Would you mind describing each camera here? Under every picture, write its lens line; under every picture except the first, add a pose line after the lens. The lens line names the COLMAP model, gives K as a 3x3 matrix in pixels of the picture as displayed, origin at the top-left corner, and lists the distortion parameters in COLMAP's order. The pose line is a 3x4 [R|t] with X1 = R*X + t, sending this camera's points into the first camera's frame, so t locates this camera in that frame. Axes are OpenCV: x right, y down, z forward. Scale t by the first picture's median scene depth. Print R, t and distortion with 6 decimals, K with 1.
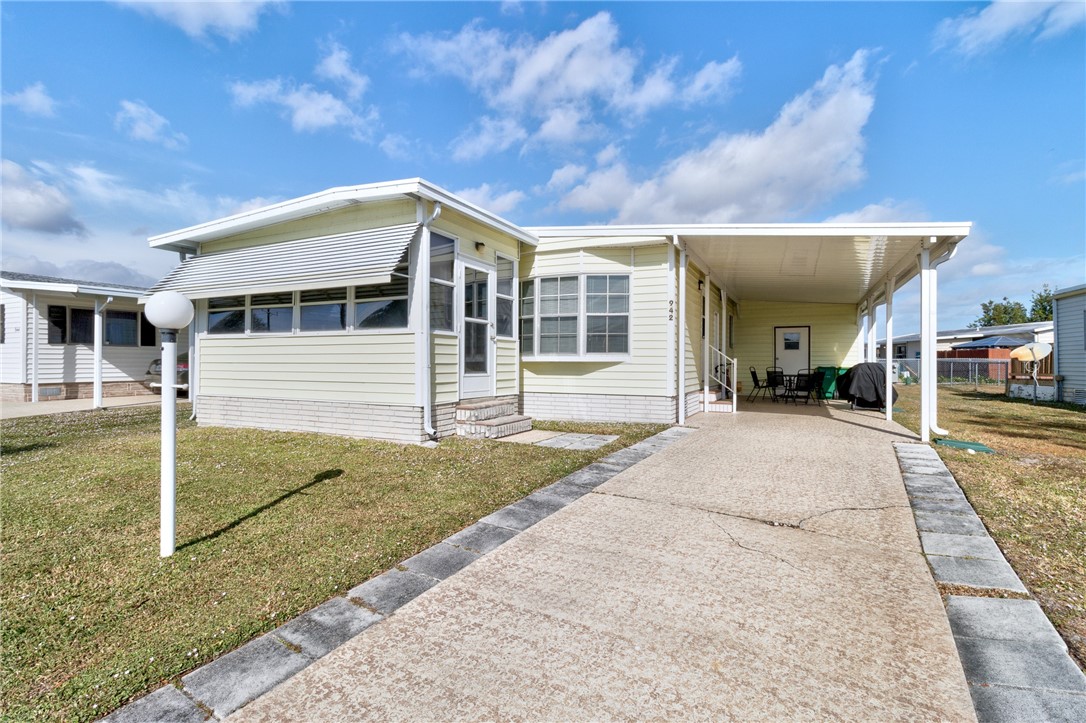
lens RADIAL K [[509.7, 0, 543.5], [0, 509.7, 362.0], [0, 0, 1]] dist [0.002802, 0.001077]
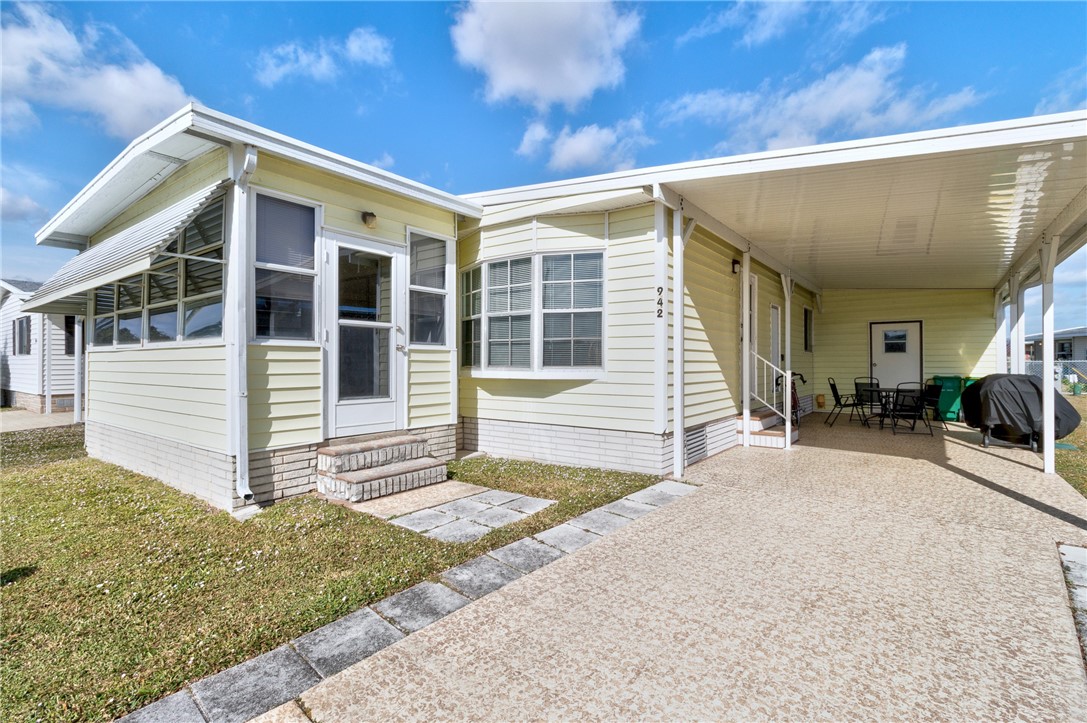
lens RADIAL K [[510.1, 0, 542.8], [0, 510.1, 359.9], [0, 0, 1]] dist [0.002802, 0.001077]
pose [[0.983421, -0.006944, -0.181205, 0.208473], [0.005974, 0.999965, -0.005899, -0.022952], [0.181240, 0.004719, 0.983428, 0.310626]]
